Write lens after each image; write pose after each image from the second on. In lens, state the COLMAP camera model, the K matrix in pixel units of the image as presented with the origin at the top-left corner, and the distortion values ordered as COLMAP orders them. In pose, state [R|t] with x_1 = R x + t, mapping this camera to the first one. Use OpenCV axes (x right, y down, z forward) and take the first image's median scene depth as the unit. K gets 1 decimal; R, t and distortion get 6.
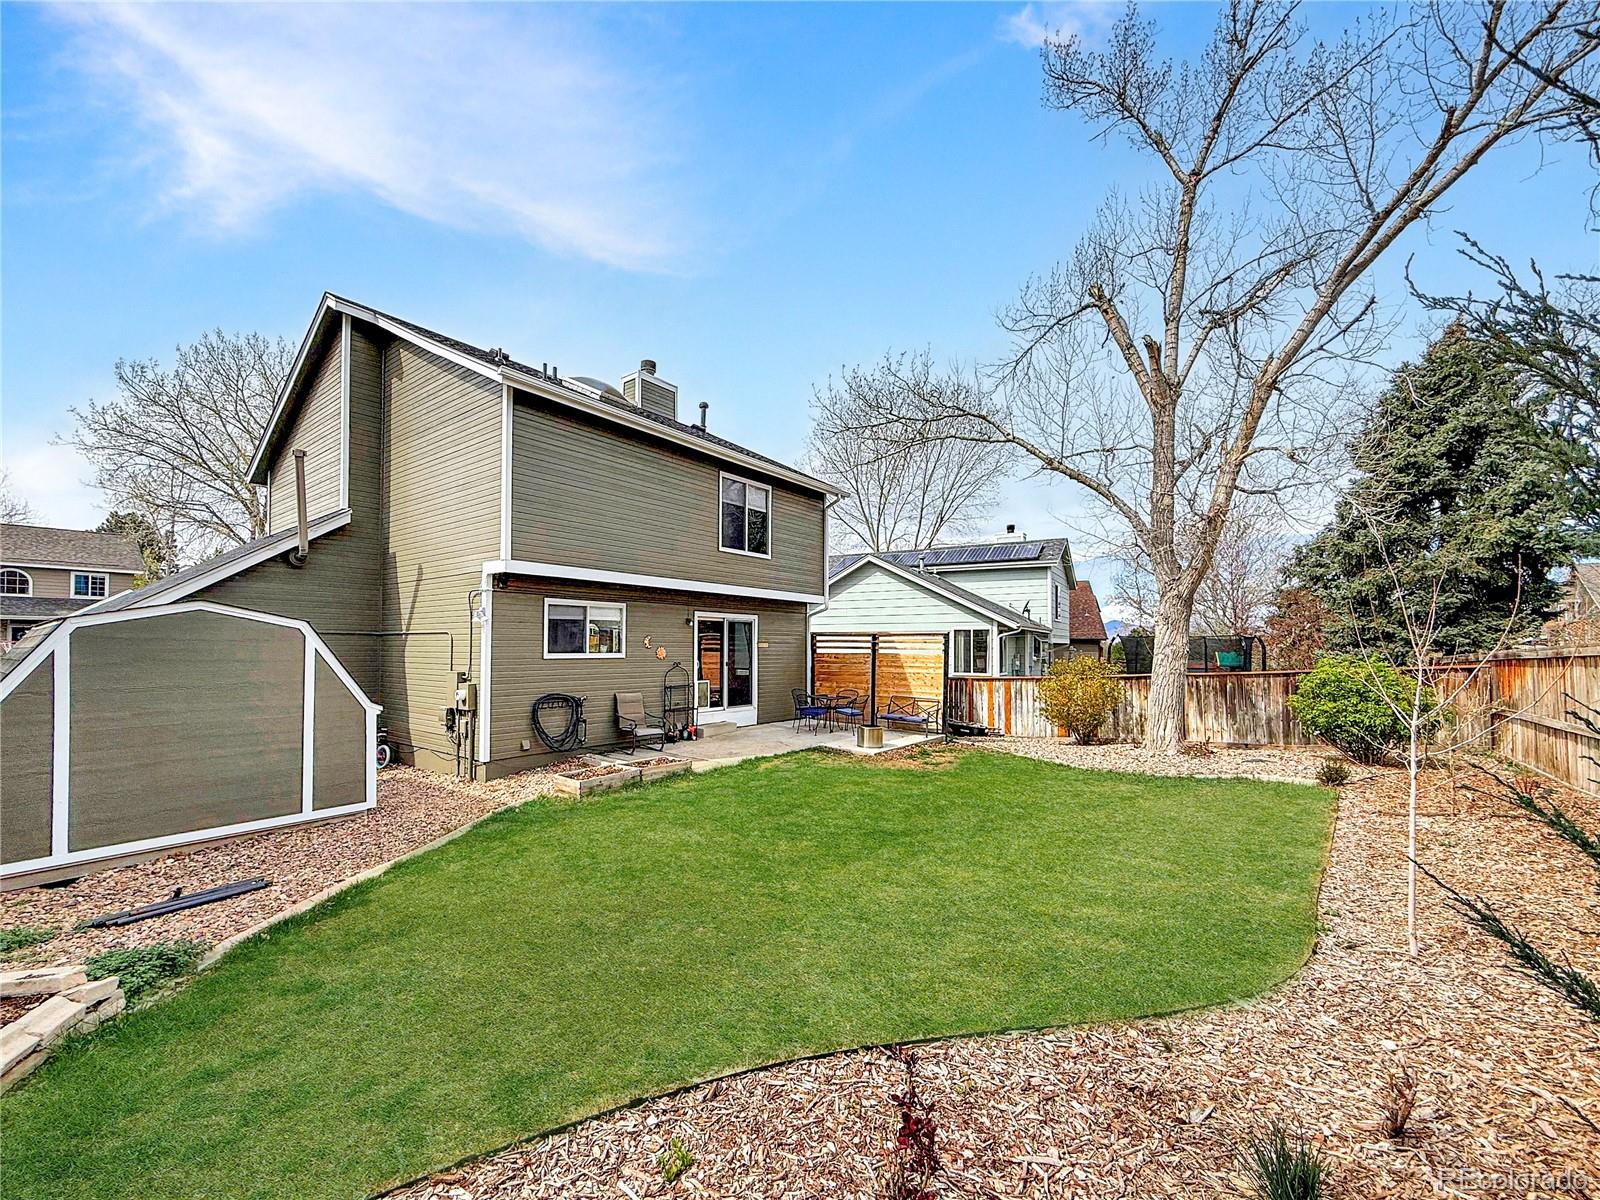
lens RADIAL K [[638.0, 0, 798.2], [0, 638.0, 644.2], [0, 0, 1]] dist [0.000347, 0.000041]
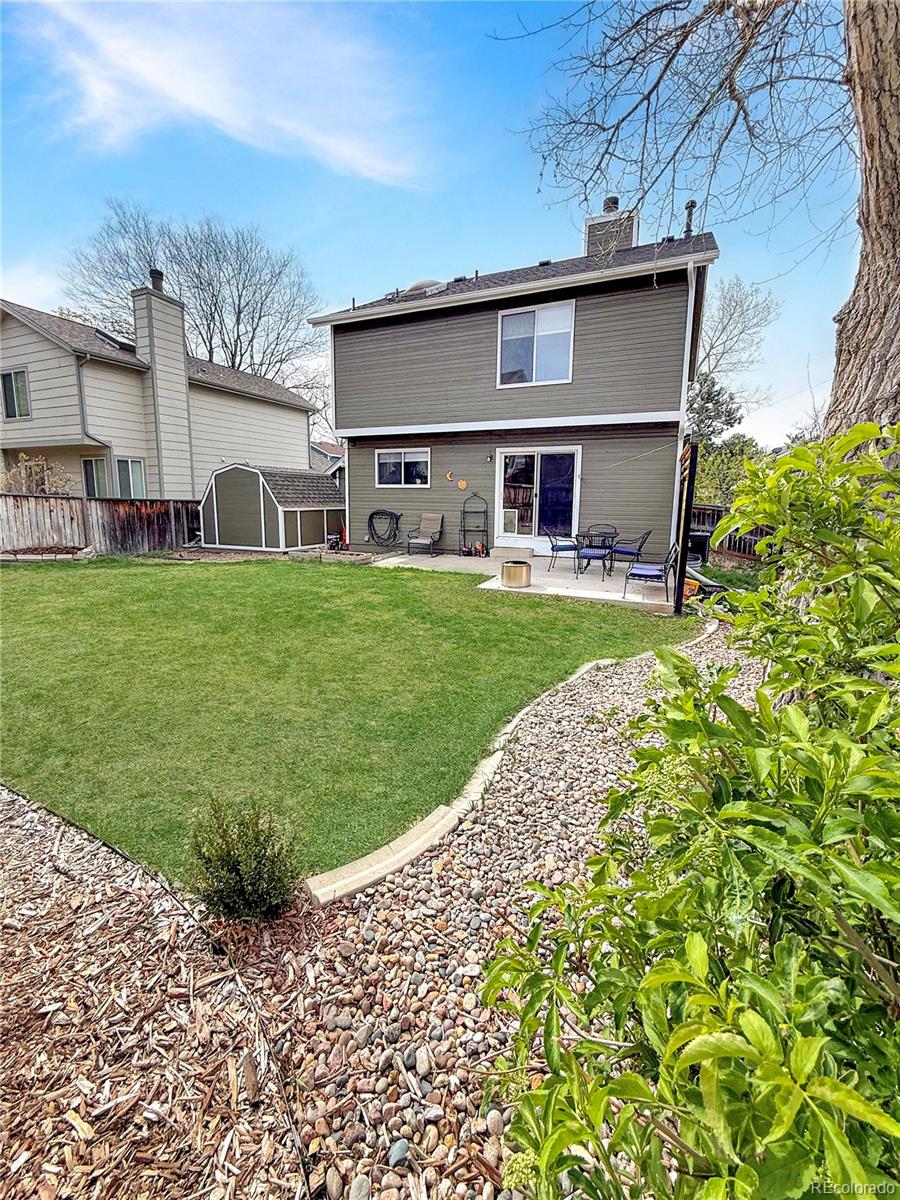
lens RADIAL K [[478.5, 0, 447.8], [0, 478.5, 563.0], [0, 0, 1]] dist [0.000347, 0.000041]
pose [[0.229755, 0.137461, -0.963492, 0.758789], [-0.002545, 0.990057, 0.140644, 0.036274], [0.973245, -0.029862, 0.227820, 0.799132]]
